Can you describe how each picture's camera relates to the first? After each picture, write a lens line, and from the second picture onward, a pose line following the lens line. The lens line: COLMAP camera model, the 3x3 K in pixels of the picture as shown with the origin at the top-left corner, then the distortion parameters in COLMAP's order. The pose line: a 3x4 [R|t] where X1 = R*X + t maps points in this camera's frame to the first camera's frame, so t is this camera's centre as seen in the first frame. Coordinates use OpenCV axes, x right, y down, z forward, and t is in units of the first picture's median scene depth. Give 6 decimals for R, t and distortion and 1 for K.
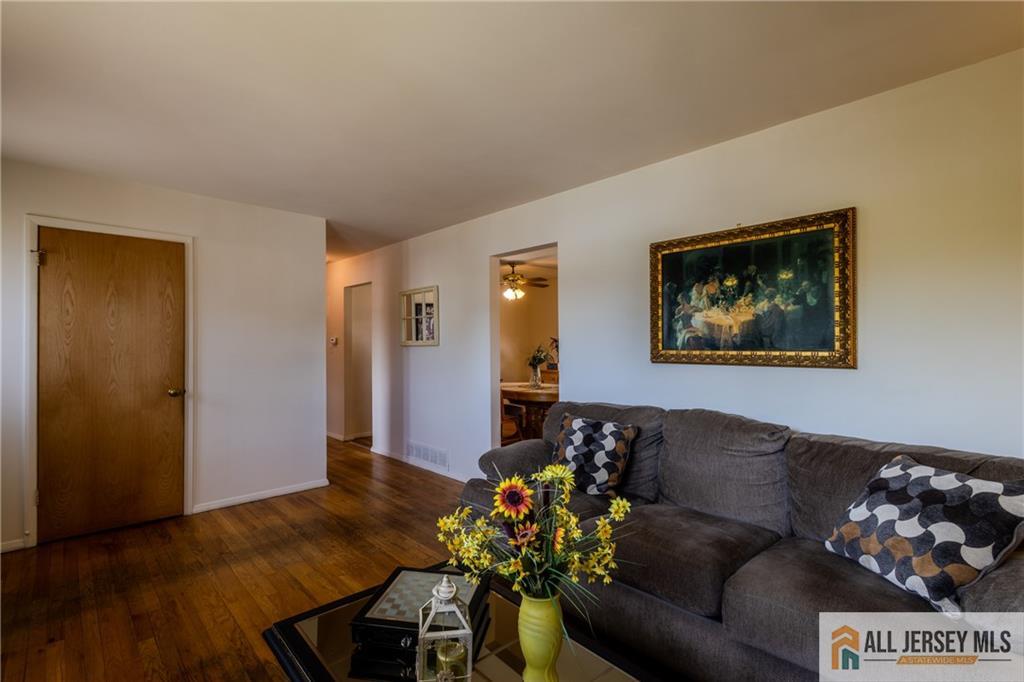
lens RADIAL K [[467.8, 0, 509.6], [0, 467.8, 341.3], [0, 0, 1]] dist [0.013861, -0.001703]
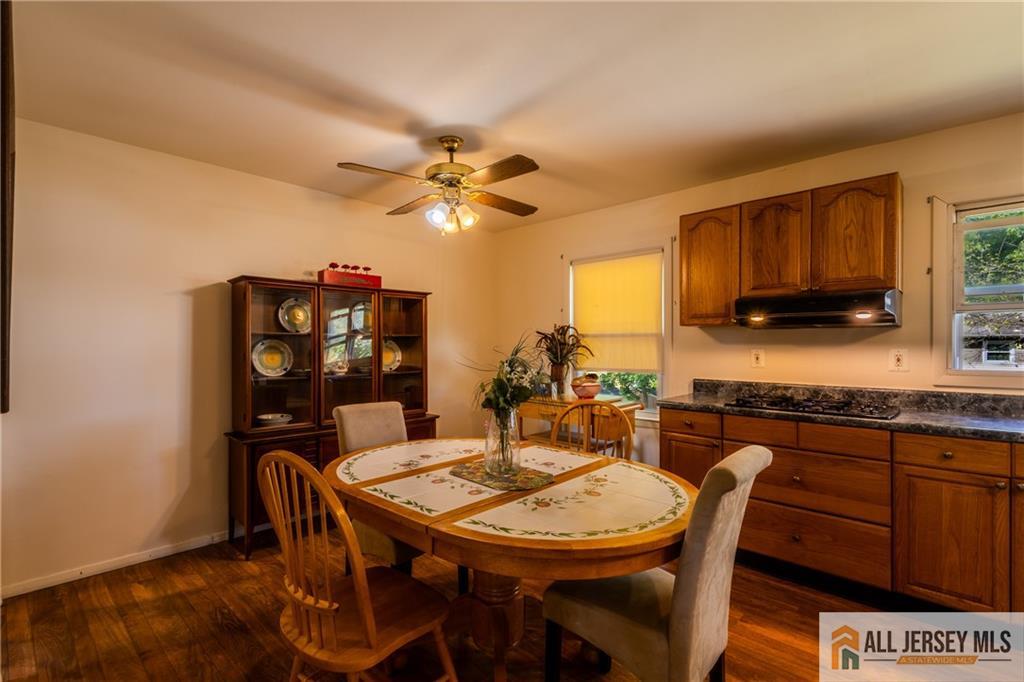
lens RADIAL K [[467.8, 0, 511.1], [0, 467.8, 344.7], [0, 0, 1]] dist [0.013861, -0.001703]
pose [[0.997614, 0.017039, 0.066910, 0.037239], [-0.017300, 0.999845, 0.003335, 0.005524], [-0.066843, -0.004485, 0.997753, 0.662304]]
